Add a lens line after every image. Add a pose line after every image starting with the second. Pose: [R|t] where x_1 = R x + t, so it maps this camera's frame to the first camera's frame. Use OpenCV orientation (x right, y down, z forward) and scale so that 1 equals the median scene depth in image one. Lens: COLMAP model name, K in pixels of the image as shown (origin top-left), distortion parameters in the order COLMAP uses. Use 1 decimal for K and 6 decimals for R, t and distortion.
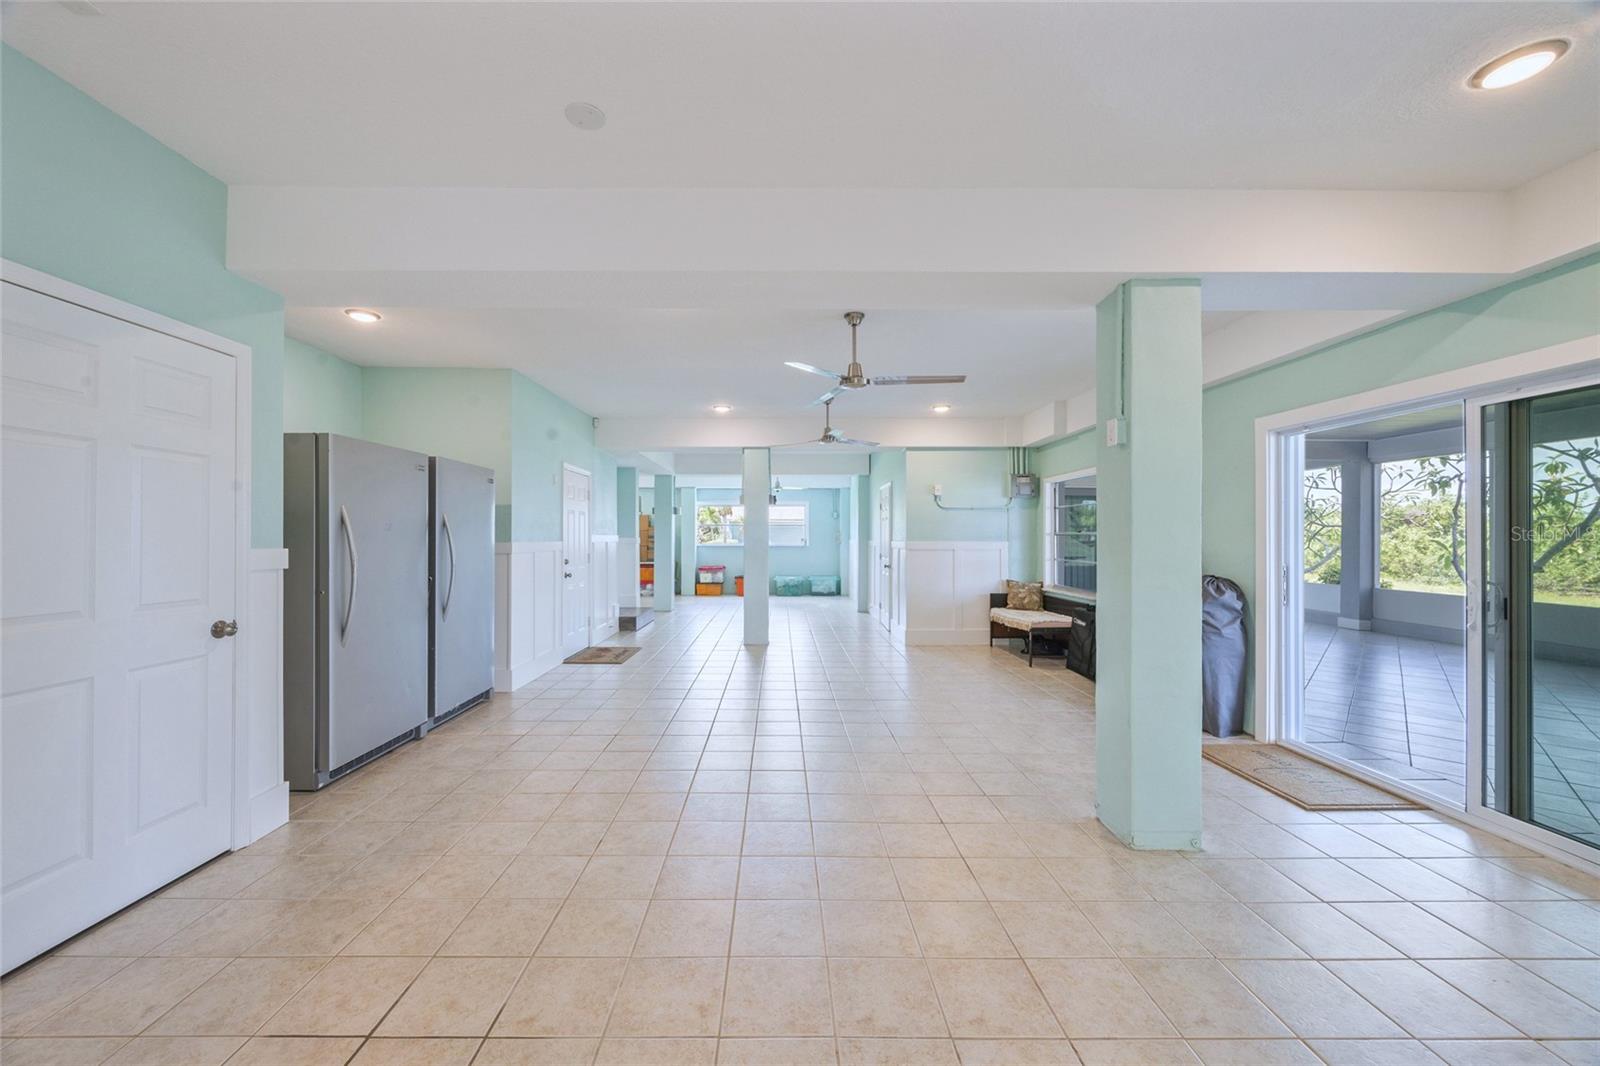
lens RADIAL K [[621.4, 0, 791.3], [0, 621.4, 528.8], [0, 0, 1]] dist [-0.000663, 0.000234]
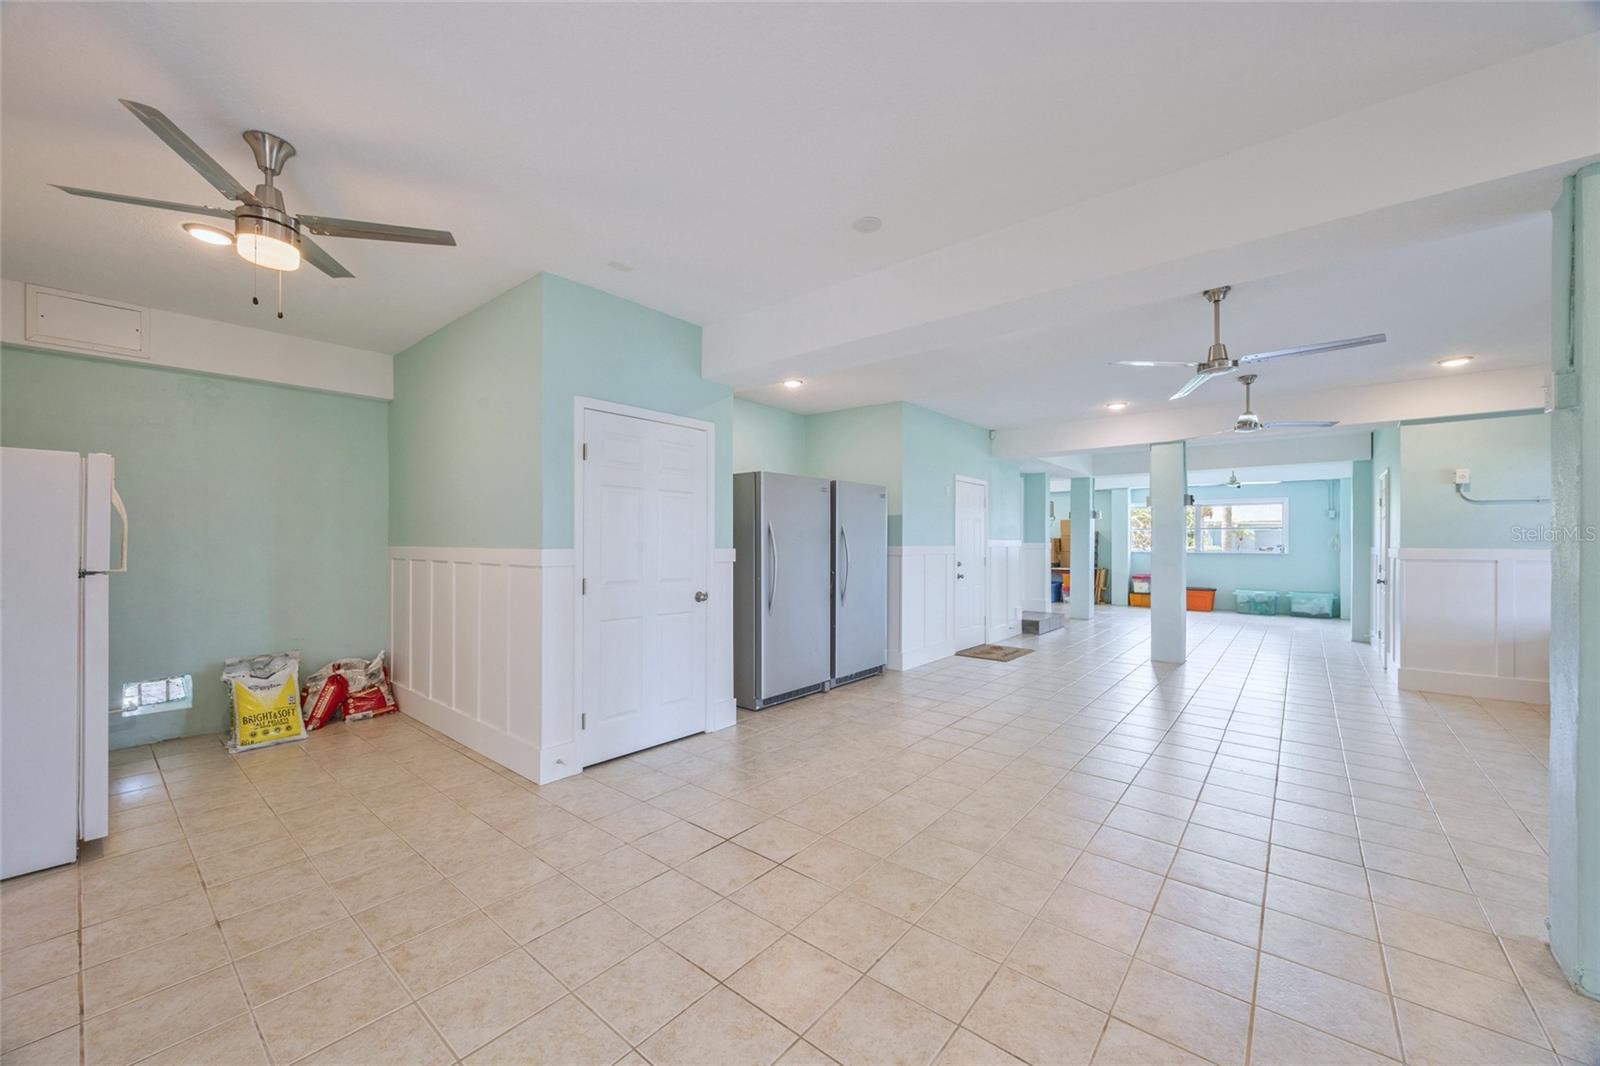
lens RADIAL K [[621.4, 0, 791.3], [0, 621.4, 528.8], [0, 0, 1]] dist [-0.000663, 0.000234]
pose [[0.759556, -0.012163, -0.650328, 0.135783], [0.006763, 0.999919, -0.010802, -0.000059], [0.650407, 0.003807, 0.759576, -0.040054]]
